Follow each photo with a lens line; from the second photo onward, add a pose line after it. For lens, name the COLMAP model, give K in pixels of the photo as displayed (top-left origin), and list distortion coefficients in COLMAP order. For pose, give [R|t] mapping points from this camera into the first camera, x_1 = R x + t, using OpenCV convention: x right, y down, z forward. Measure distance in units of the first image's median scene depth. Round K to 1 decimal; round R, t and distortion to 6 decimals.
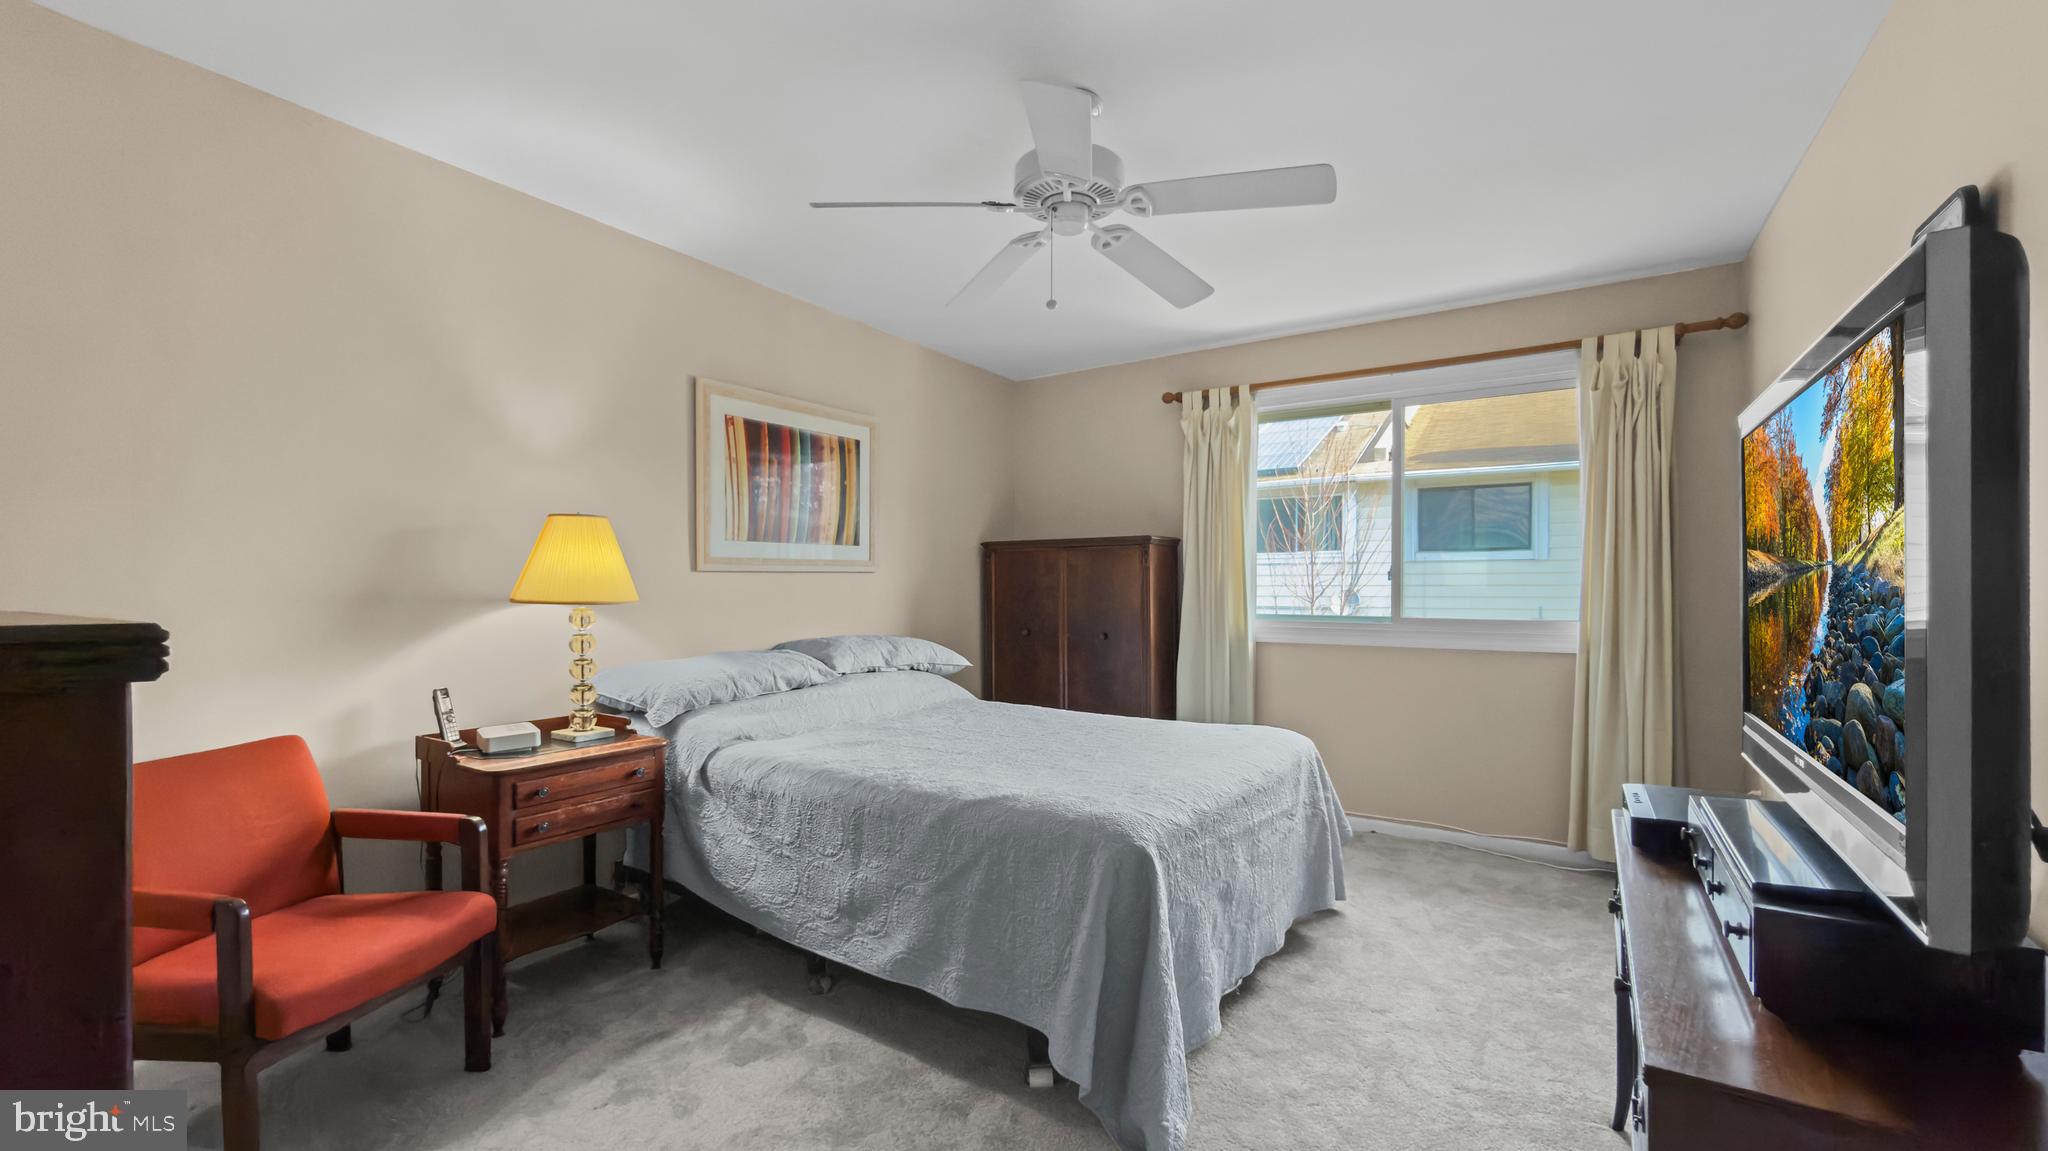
lens RADIAL K [[843.4, 0, 1028.8], [0, 843.4, 584.3], [0, 0, 1]] dist [-0.003227, -0.000213]
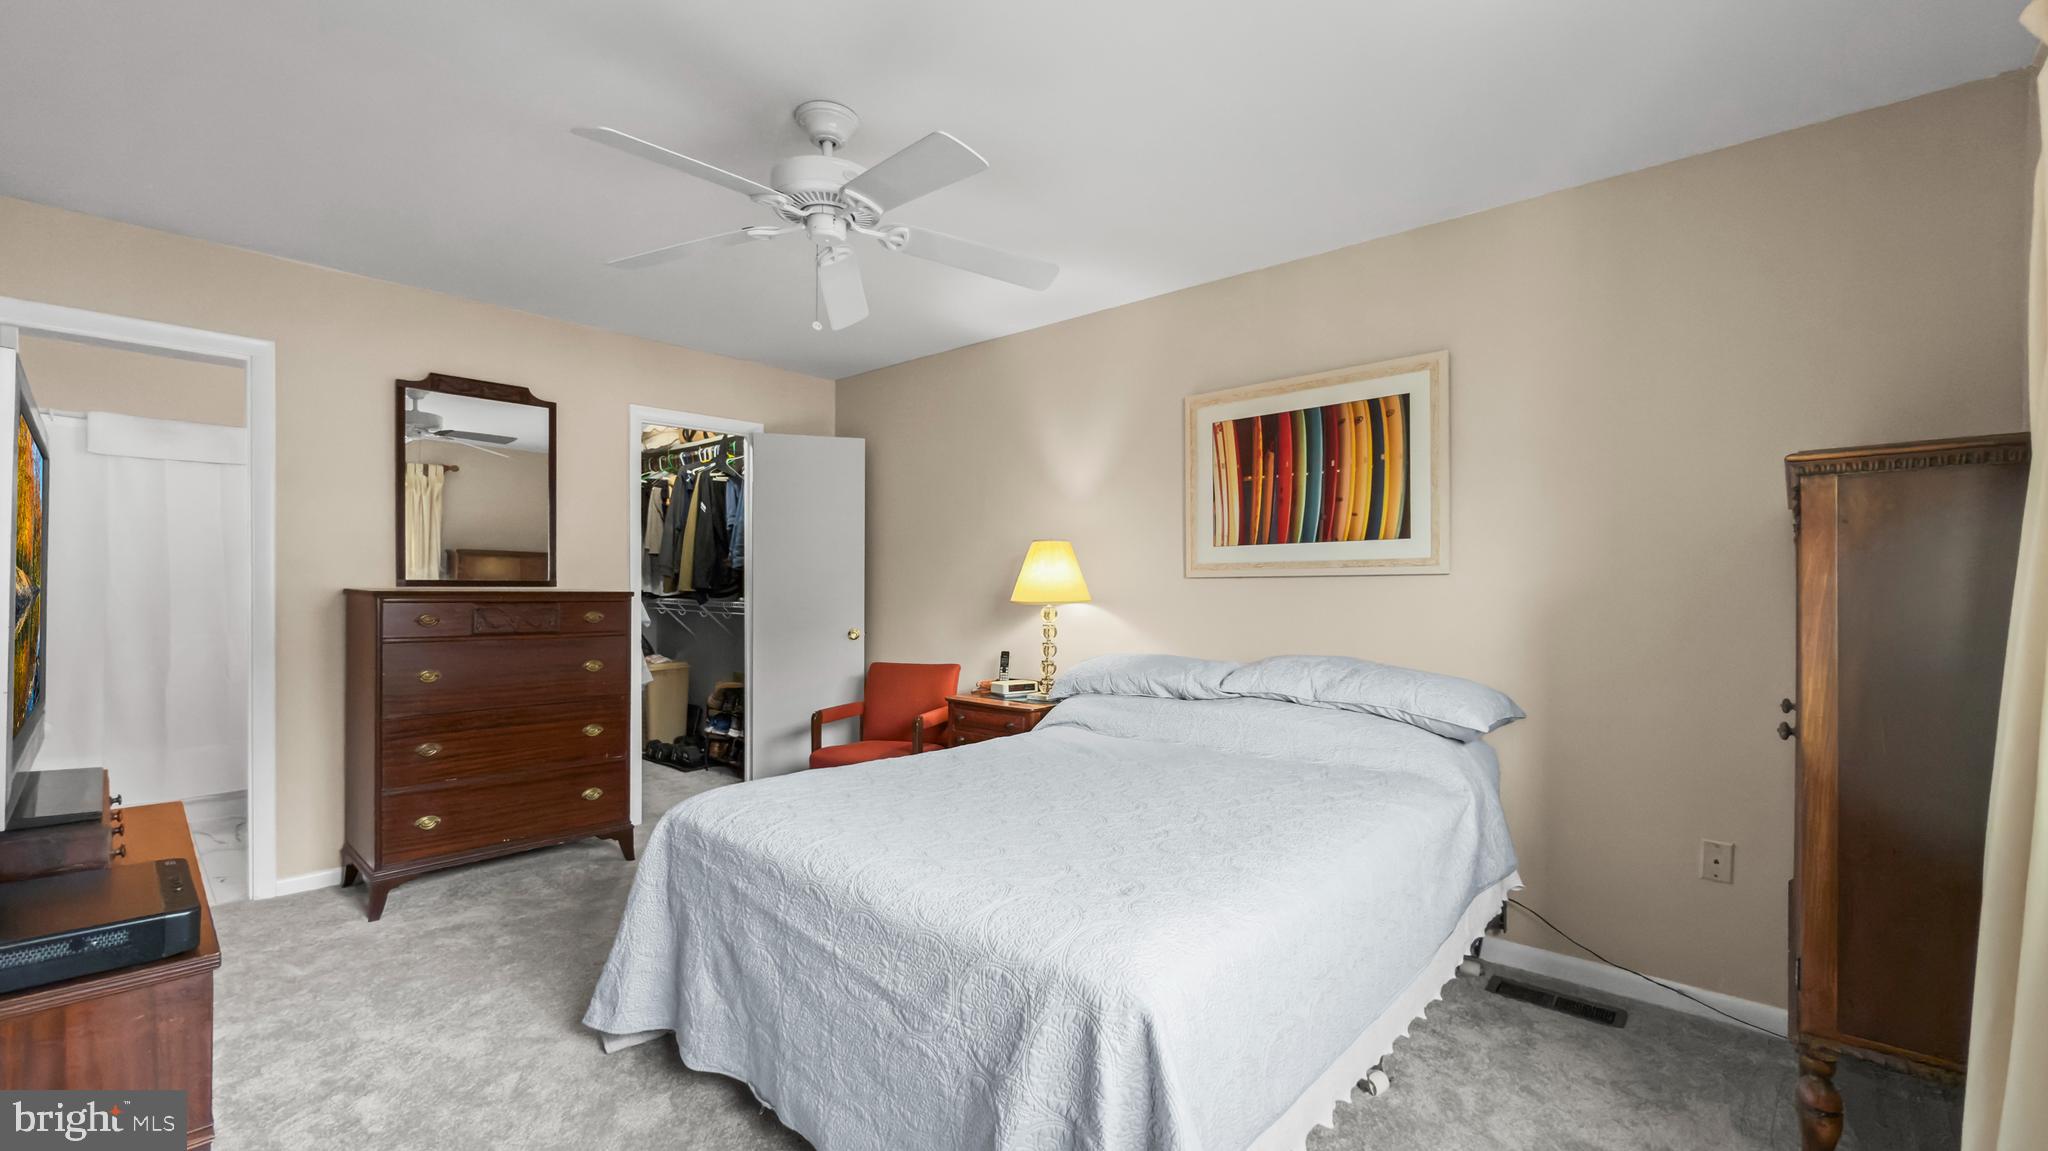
lens RADIAL K [[843.4, 0, 1025.1], [0, 843.4, 577.7], [0, 0, 1]] dist [-0.003227, -0.000213]
pose [[-0.168974, -0.005156, -0.985607, 0.609608], [0.002652, 0.999980, -0.005686, -0.008431], [0.985617, -0.003575, -0.168957, 0.848256]]
